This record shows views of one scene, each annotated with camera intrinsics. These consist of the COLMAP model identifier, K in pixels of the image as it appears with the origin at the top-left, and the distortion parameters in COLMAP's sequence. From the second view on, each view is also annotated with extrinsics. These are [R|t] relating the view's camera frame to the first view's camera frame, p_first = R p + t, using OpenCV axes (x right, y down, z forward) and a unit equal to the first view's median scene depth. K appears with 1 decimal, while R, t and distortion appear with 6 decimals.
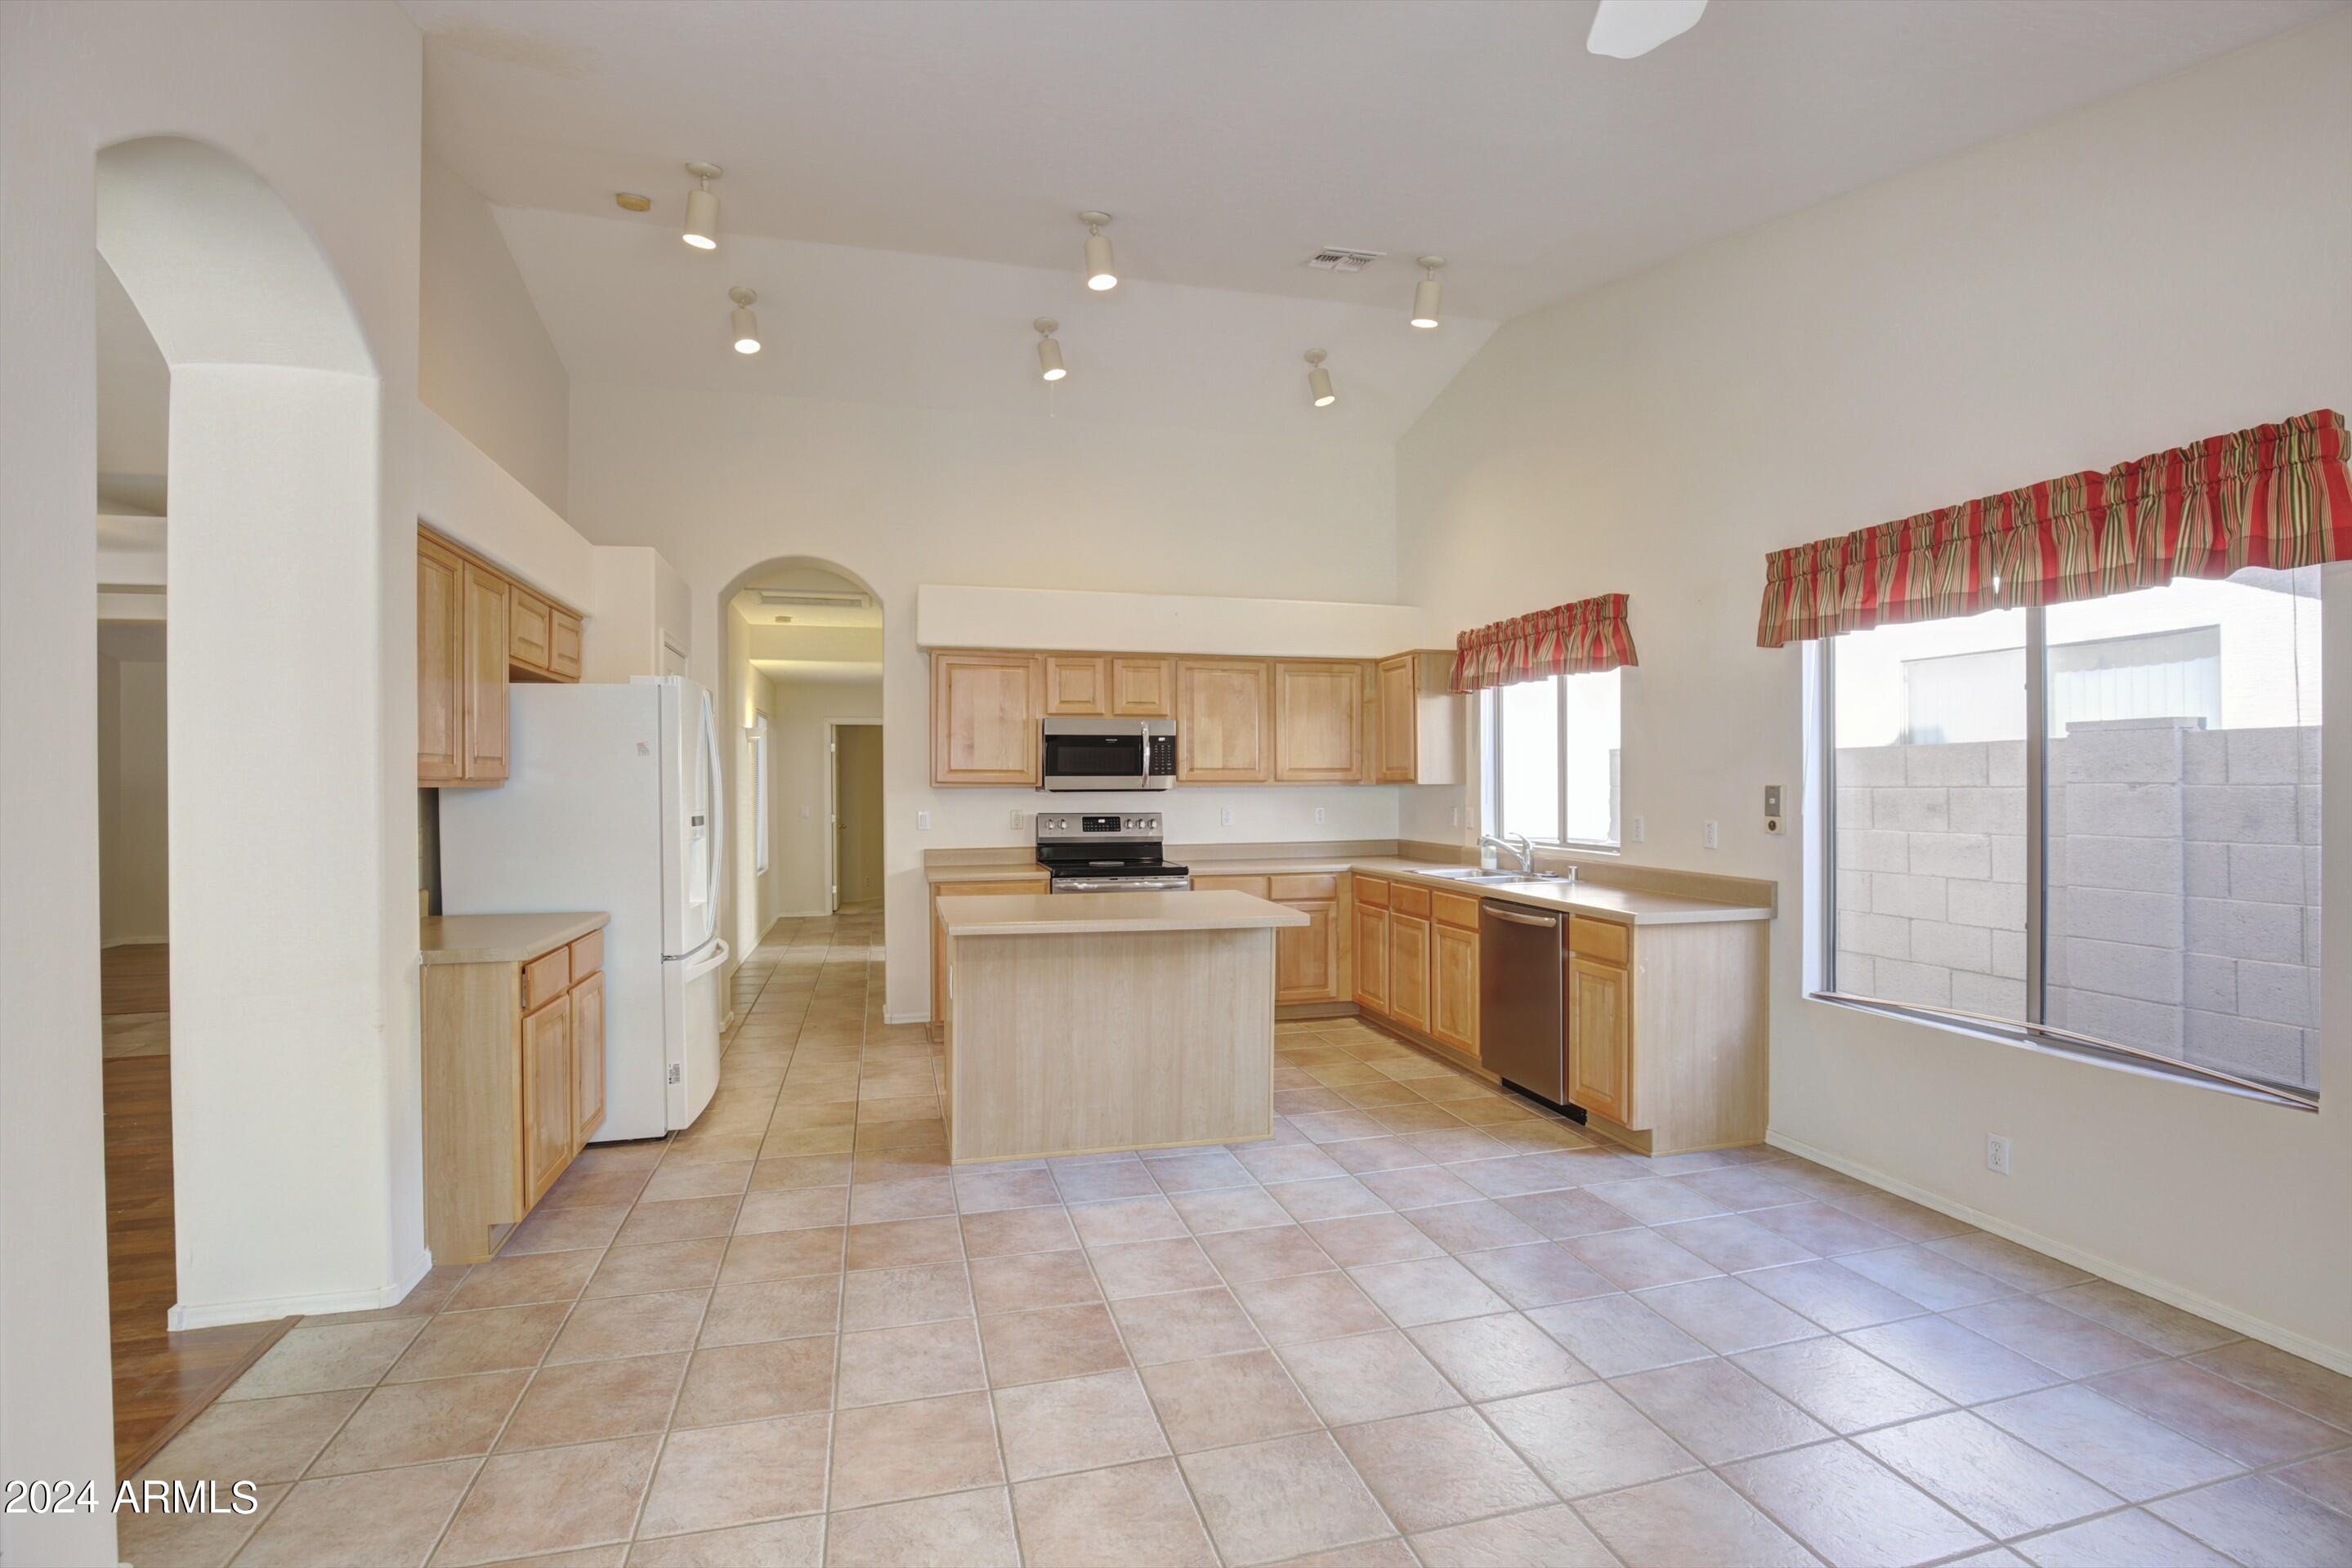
lens RADIAL K [[1061.6, 0, 1176.0], [0, 1061.6, 784.0], [0, 0, 1]] dist [-0.032001, 0.000141]
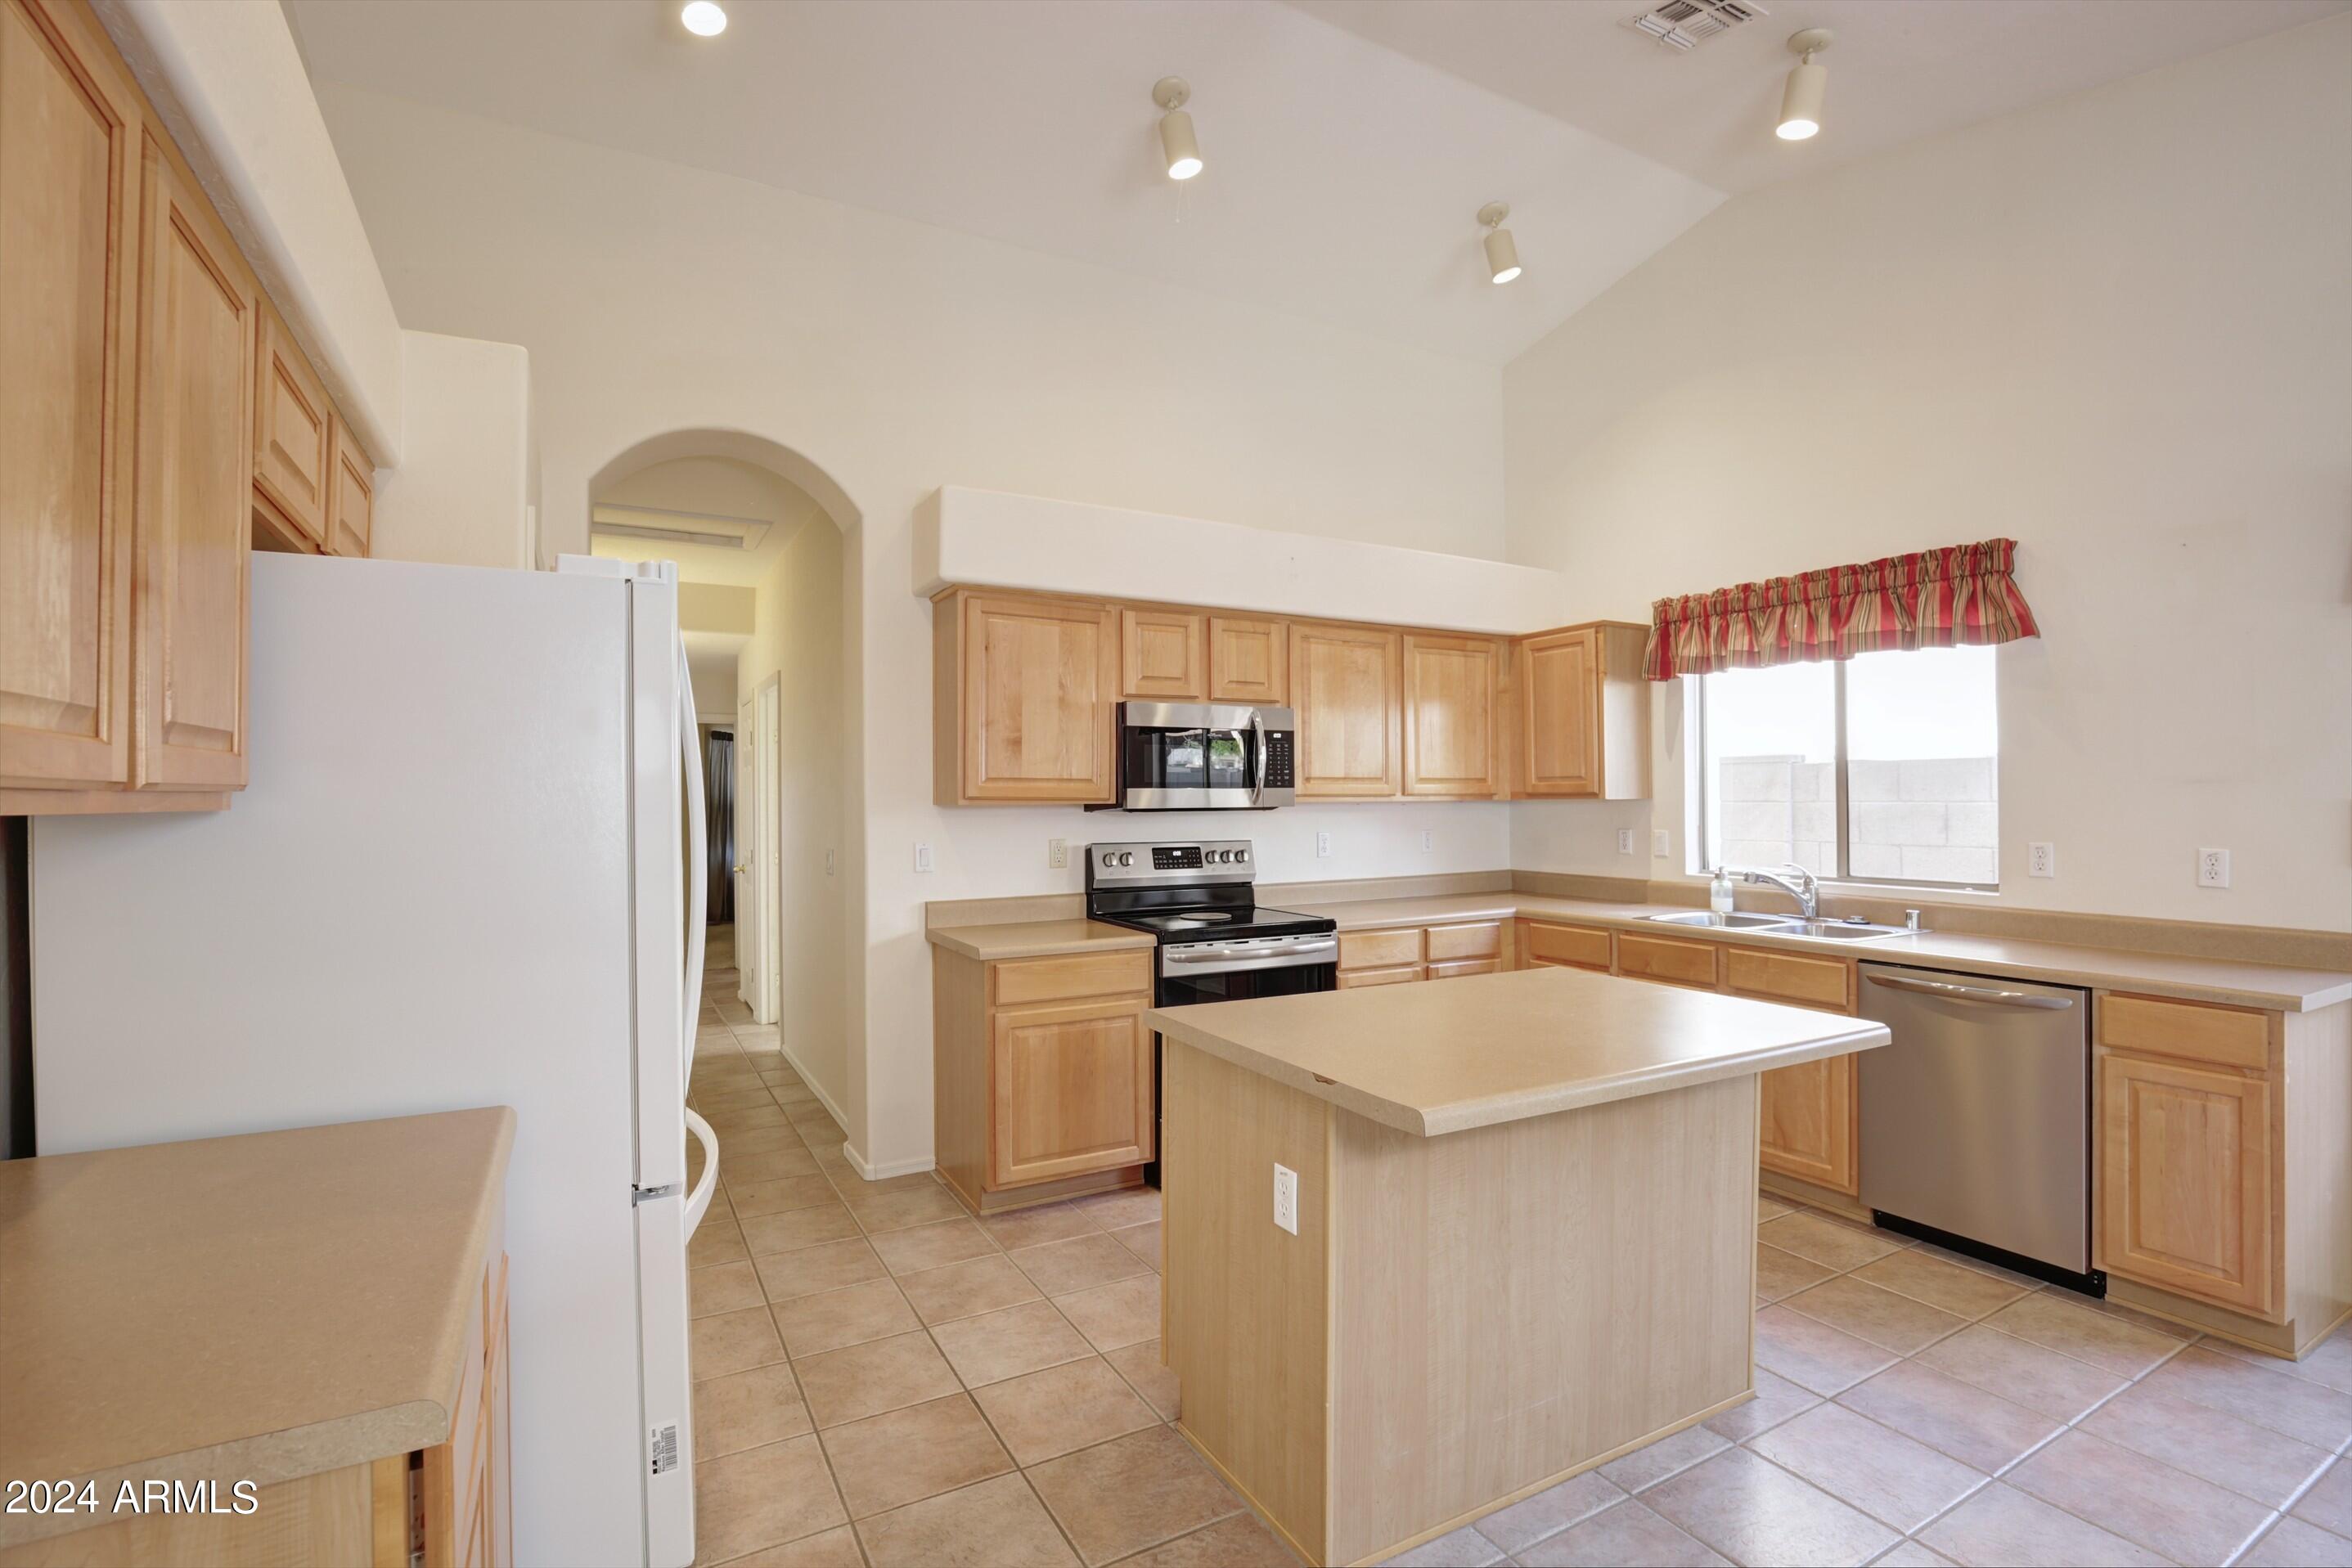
lens RADIAL K [[1068.6, 0, 1180.6], [0, 1068.6, 783.4], [0, 0, 1]] dist [-0.031797, 0.001738]
pose [[0.971448, 0.001645, 0.237248, -0.275534], [0.002086, 0.999878, -0.015474, -0.000129], [-0.237244, 0.015527, 0.971326, 0.381454]]
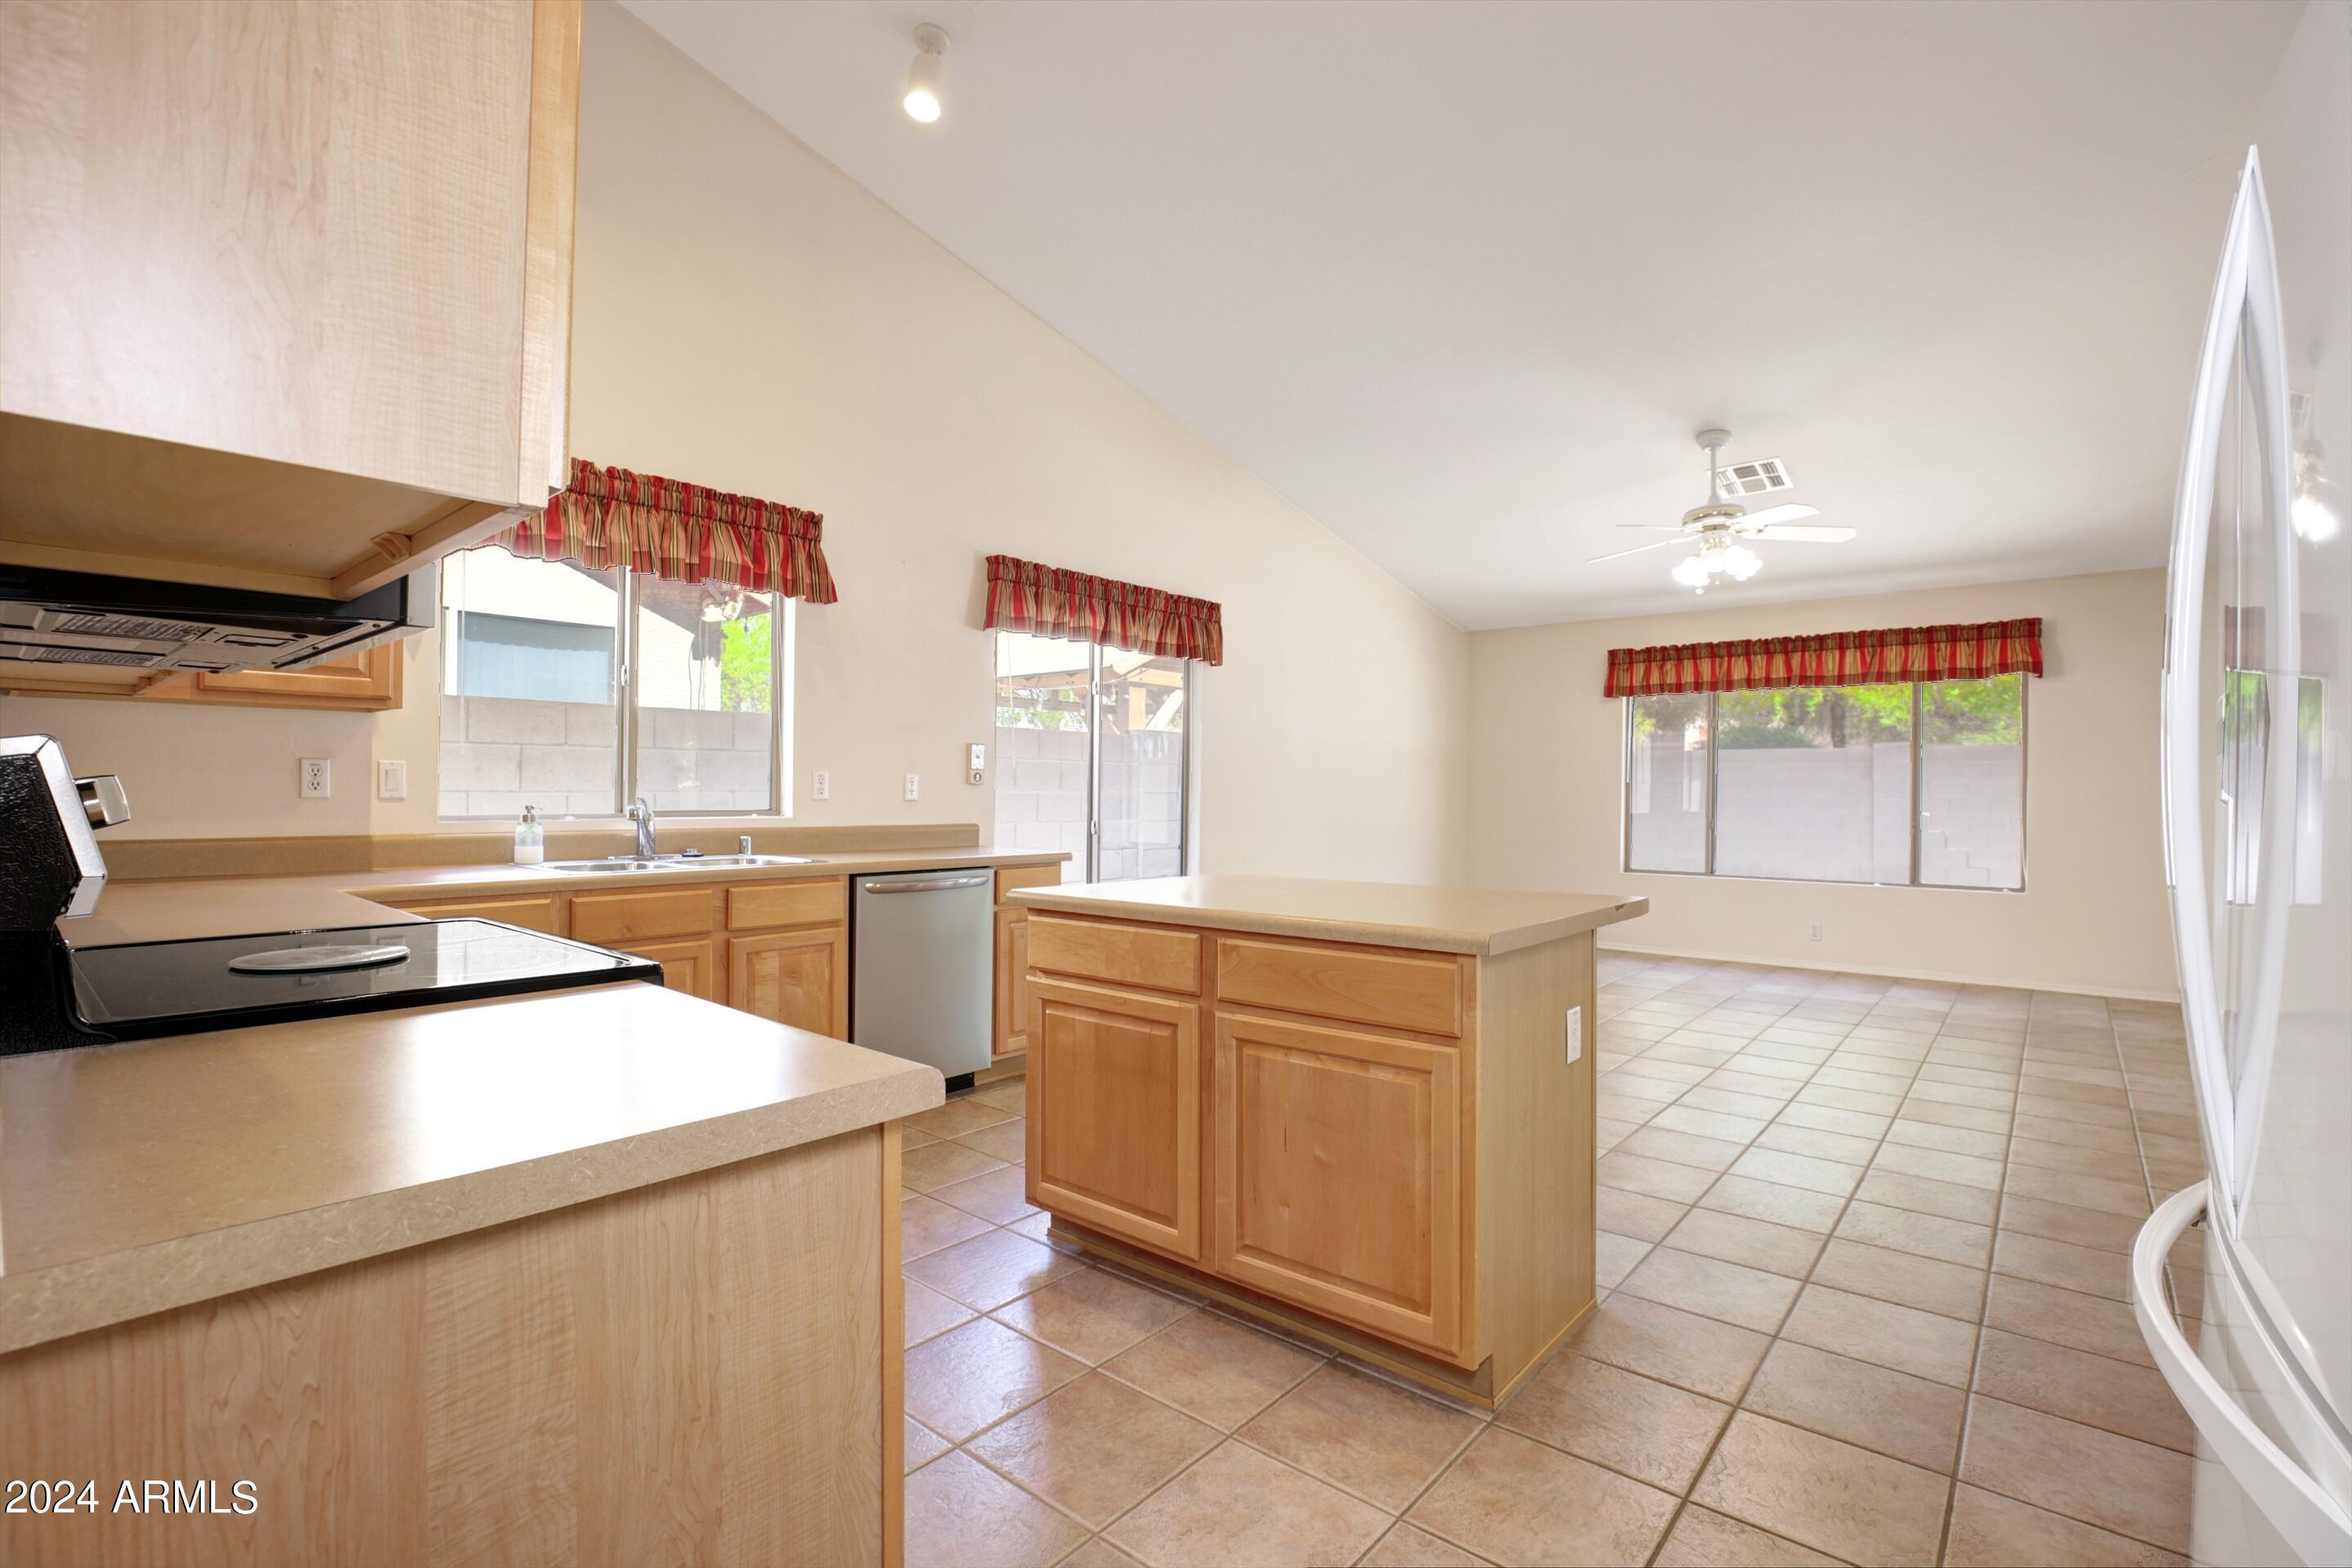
lens RADIAL K [[1080.0, 0, 1163.7], [0, 1080.0, 789.3], [0, 0, 1]] dist [-0.049676, 0.015037]
pose [[-0.559397, 0.001035, 0.828899, -0.418175], [-0.005832, 0.999970, -0.005184, 0.042629], [-0.828880, -0.007734, -0.559374, 1.108395]]
